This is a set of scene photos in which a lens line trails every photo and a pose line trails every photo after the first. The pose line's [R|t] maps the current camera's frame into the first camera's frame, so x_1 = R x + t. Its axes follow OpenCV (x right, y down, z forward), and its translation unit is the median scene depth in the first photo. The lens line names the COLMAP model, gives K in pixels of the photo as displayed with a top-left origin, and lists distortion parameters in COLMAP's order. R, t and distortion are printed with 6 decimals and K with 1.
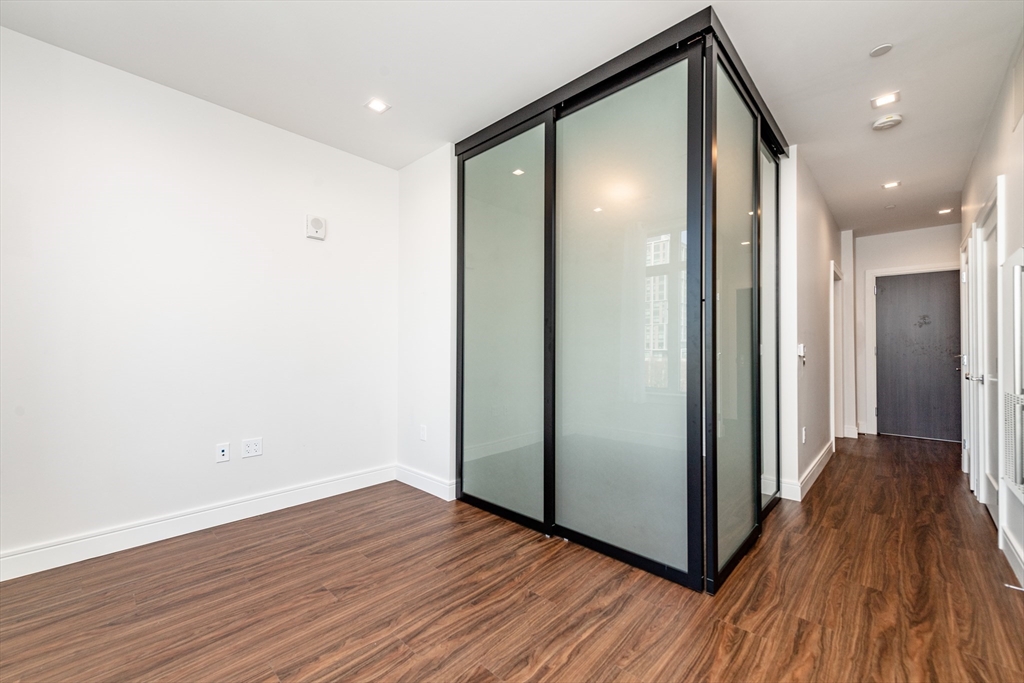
lens RADIAL K [[411.4, 0, 508.2], [0, 411.4, 345.8], [0, 0, 1]] dist [0.009442, -0.001722]
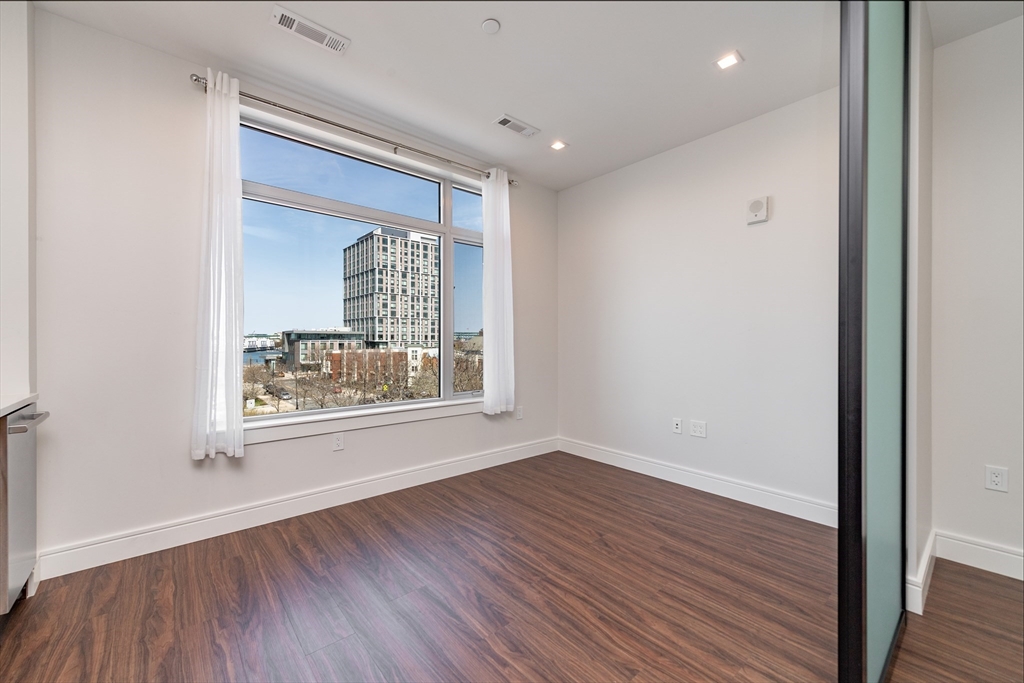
lens RADIAL K [[411.4, 0, 499.3], [0, 411.4, 342.0], [0, 0, 1]] dist [0.009442, -0.001722]
pose [[-0.124029, -0.000197, -0.992279, 0.817111], [0.004339, 0.999990, -0.000740, 0.008431], [0.992269, -0.004398, -0.124027, 0.847694]]
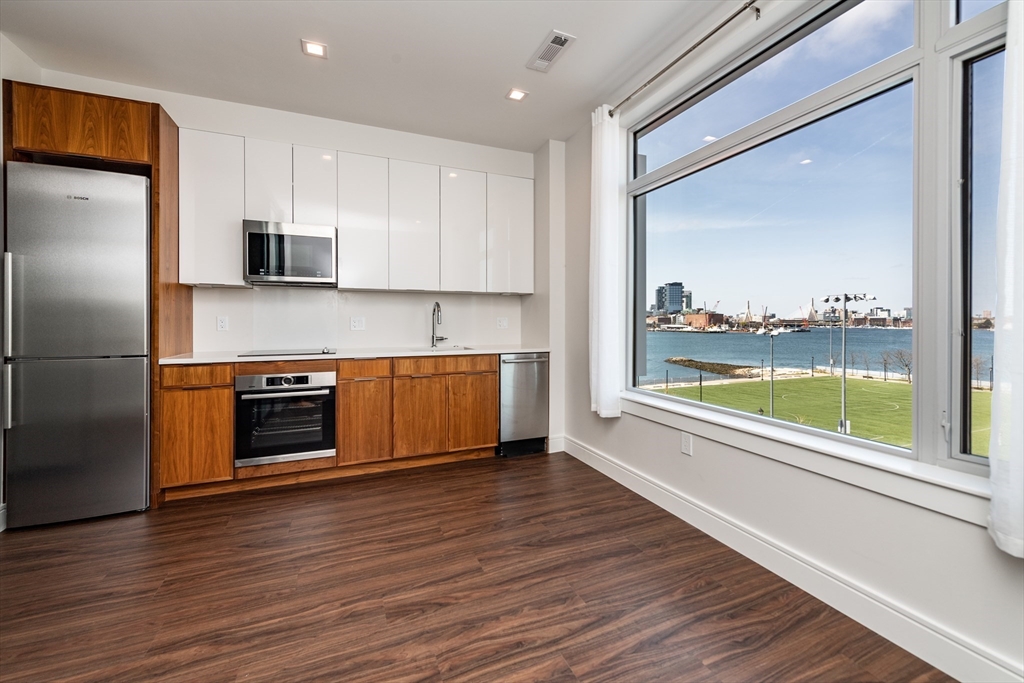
lens RADIAL K [[411.4, 0, 509.4], [0, 411.4, 329.9], [0, 0, 1]] dist [0.009442, -0.001722]
pose [[-0.911990, -0.011400, 0.410054, -0.585665], [-0.004549, 0.999833, 0.017680, 0.010813], [-0.410187, 0.014259, -0.911890, 1.392338]]
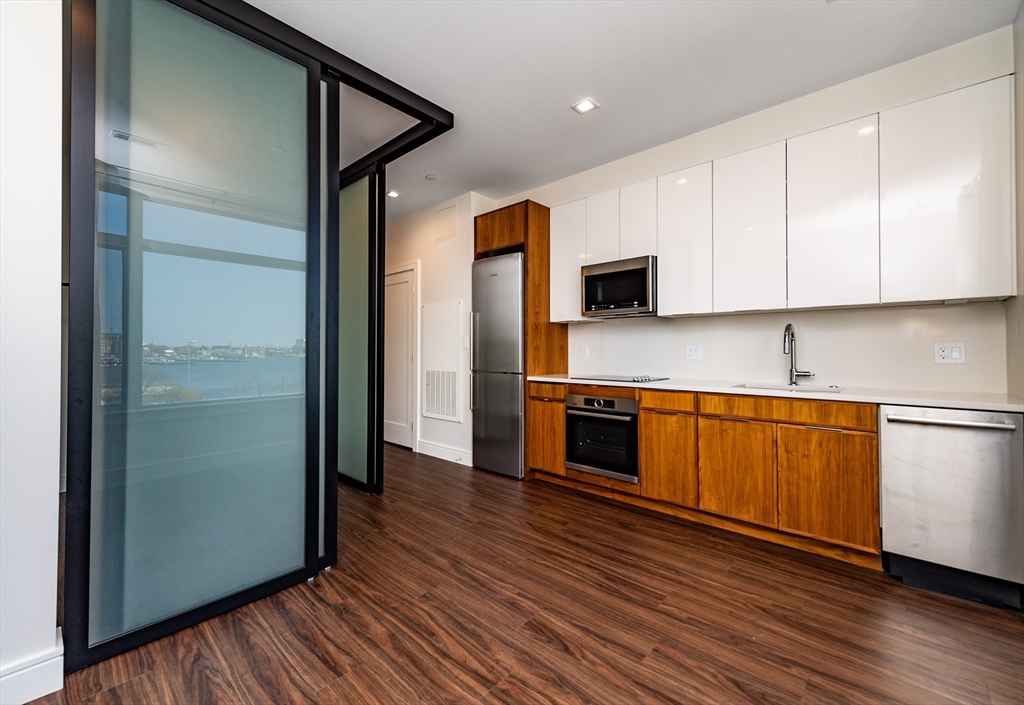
lens RADIAL K [[419.6, 0, 484.2], [0, 419.6, 351.0], [0, 0, 1]] dist [0.014011, -0.001180]
pose [[0.011672, -0.006430, 0.999911, -0.939099], [-0.005541, 0.999964, 0.006495, 0.004991], [-0.999917, -0.005616, 0.011636, 0.837245]]
